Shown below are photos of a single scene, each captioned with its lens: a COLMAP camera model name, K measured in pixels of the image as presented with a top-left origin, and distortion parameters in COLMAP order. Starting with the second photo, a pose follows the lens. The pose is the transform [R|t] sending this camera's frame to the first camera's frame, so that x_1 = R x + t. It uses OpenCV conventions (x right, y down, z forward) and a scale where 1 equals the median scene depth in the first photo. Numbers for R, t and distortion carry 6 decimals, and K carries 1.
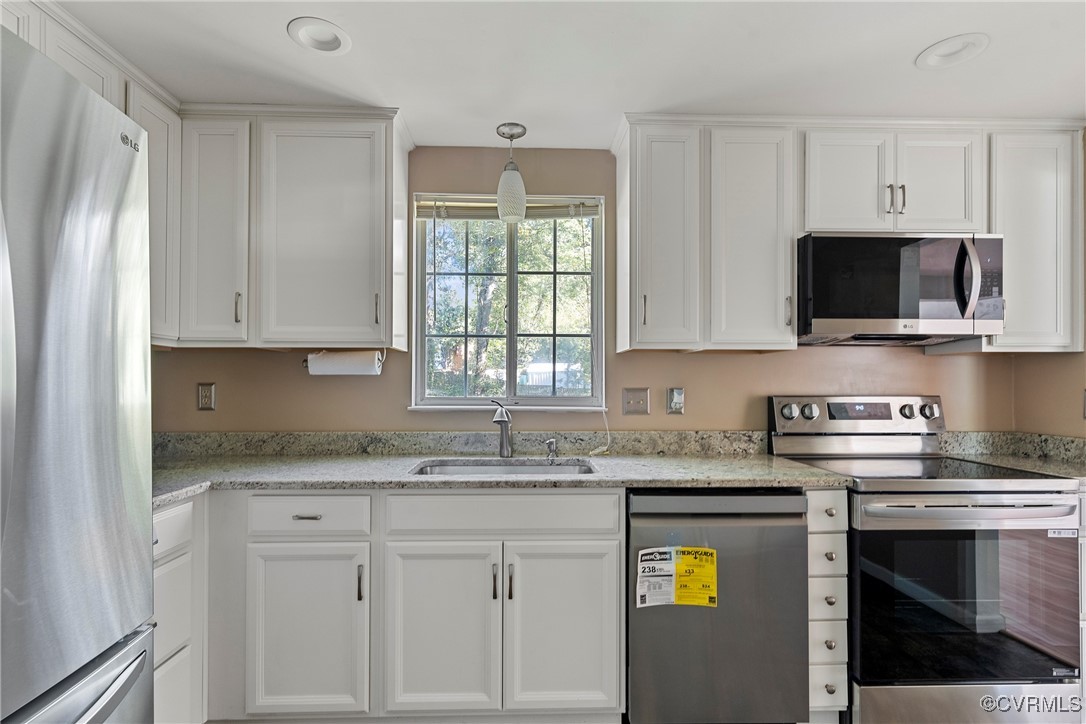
lens RADIAL K [[529.4, 0, 539.8], [0, 529.4, 382.1], [0, 0, 1]] dist [0.003128, 0.000519]
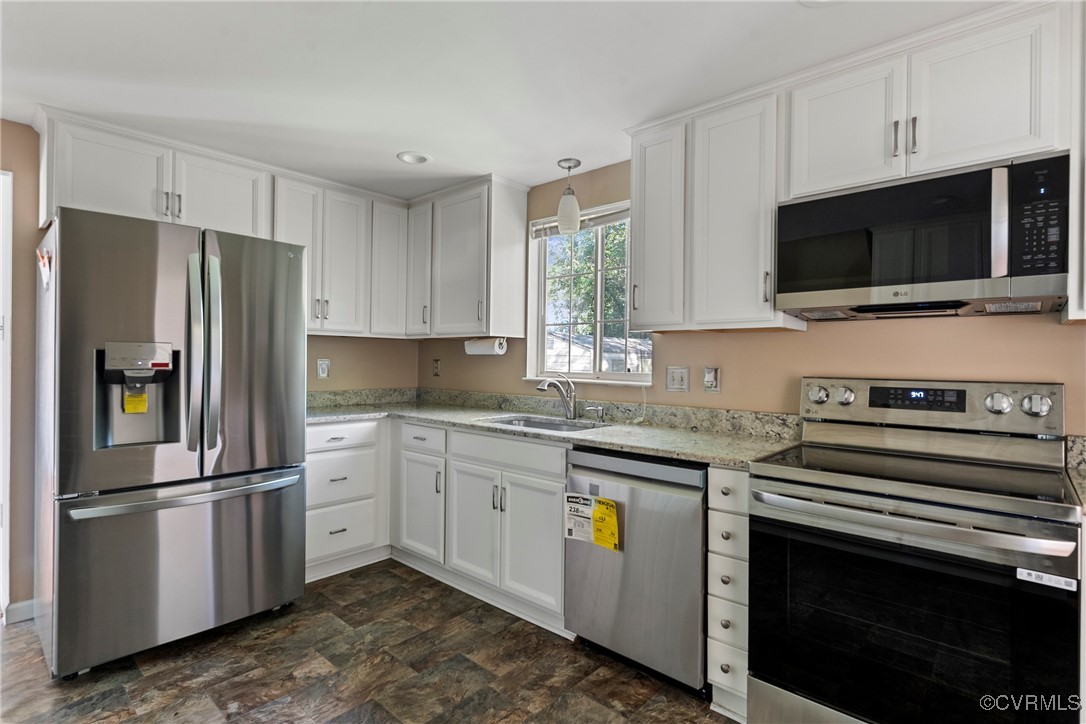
lens RADIAL K [[528.6, 0, 543.0], [0, 528.6, 362.0], [0, 0, 1]] dist [-0.001310, -0.000651]
pose [[0.727749, 0.008173, -0.685794, 0.853228], [-0.008811, 0.999958, 0.002567, 0.002274], [0.685787, 0.004174, 0.727791, 0.033619]]
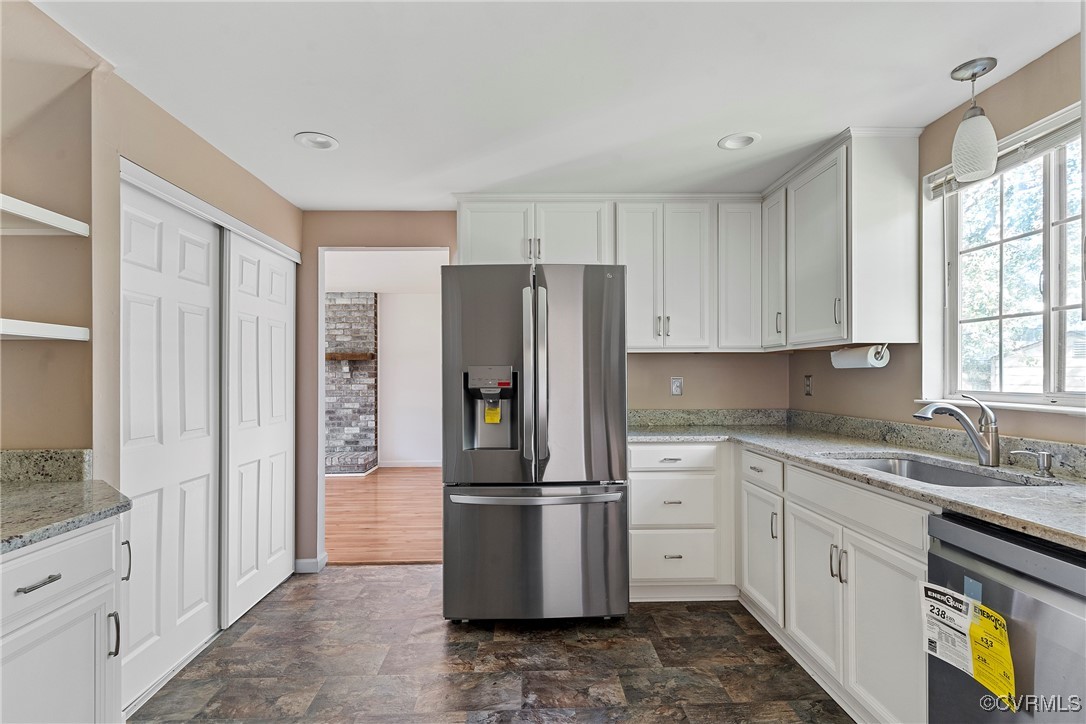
lens RADIAL K [[528.5, 0, 539.0], [0, 528.5, 375.9], [0, 0, 1]] dist [0.000984, 0.000183]
pose [[0.006257, -0.002094, -0.999978, 0.838862], [0.006127, 0.999979, -0.002056, 0.001419], [0.999962, -0.006114, 0.006270, 0.343482]]
